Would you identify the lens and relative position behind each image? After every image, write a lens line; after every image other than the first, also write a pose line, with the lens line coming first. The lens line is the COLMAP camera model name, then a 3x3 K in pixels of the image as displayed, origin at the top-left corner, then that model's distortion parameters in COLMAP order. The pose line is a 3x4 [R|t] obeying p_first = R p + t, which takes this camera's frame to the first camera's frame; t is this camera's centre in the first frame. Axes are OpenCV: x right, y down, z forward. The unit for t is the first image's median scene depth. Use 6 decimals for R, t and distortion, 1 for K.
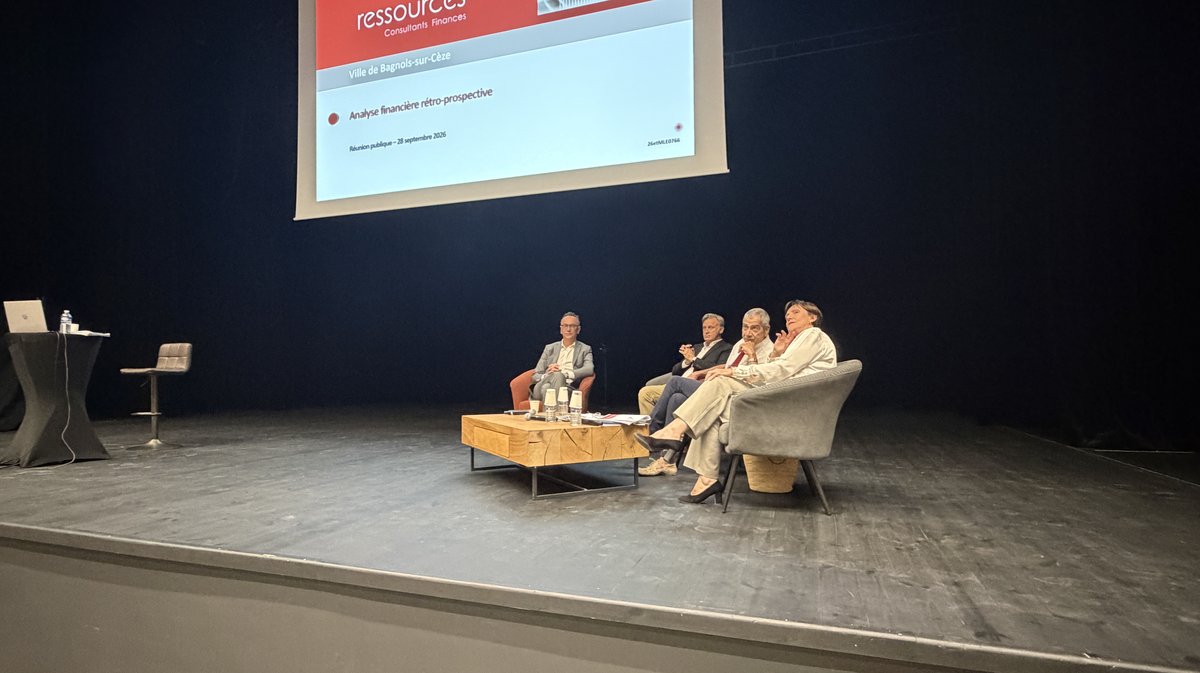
lens RADIAL K [[594.4, 0, 600.0], [0, 594.4, 336.5], [0, 0, 1]] dist [-0.019644, -0.000344]
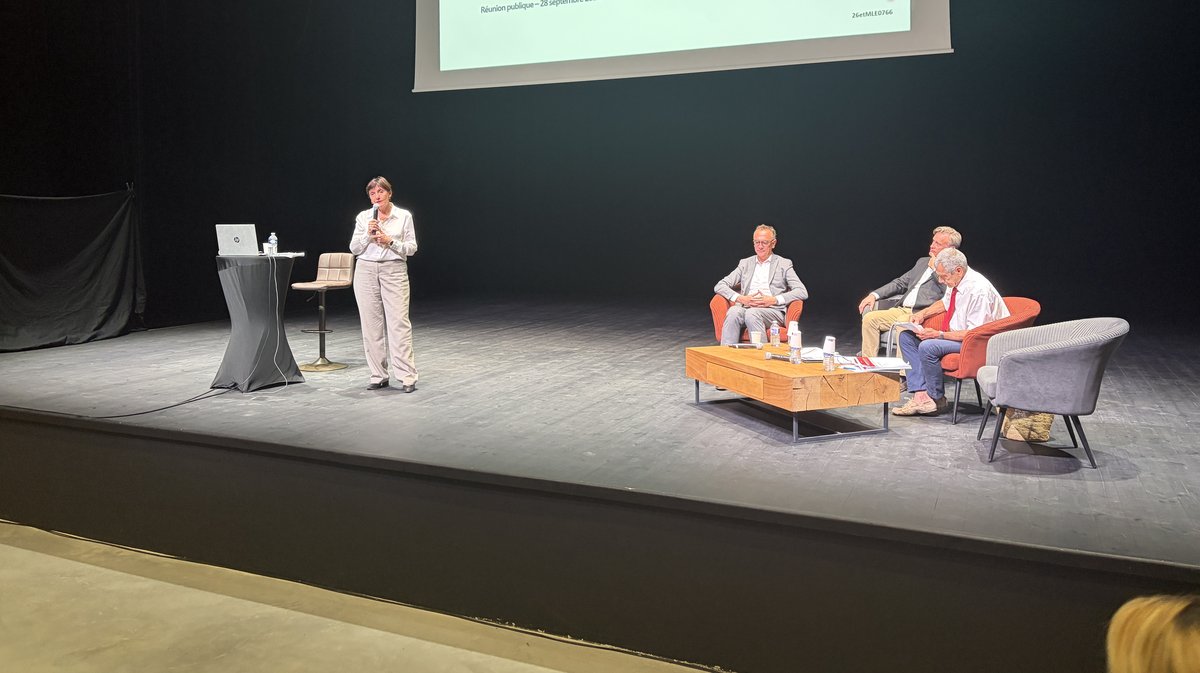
lens RADIAL K [[878.1, 0, 600.0], [0, 878.1, 208.2], [0, 0, 1]] dist [0.039734, -0.083171]
pose [[0.995123, 0.006830, -0.098402, -0.303212], [-0.002999, 0.999234, 0.039023, -0.197881], [0.098593, -0.038537, 0.994381, -0.566251]]
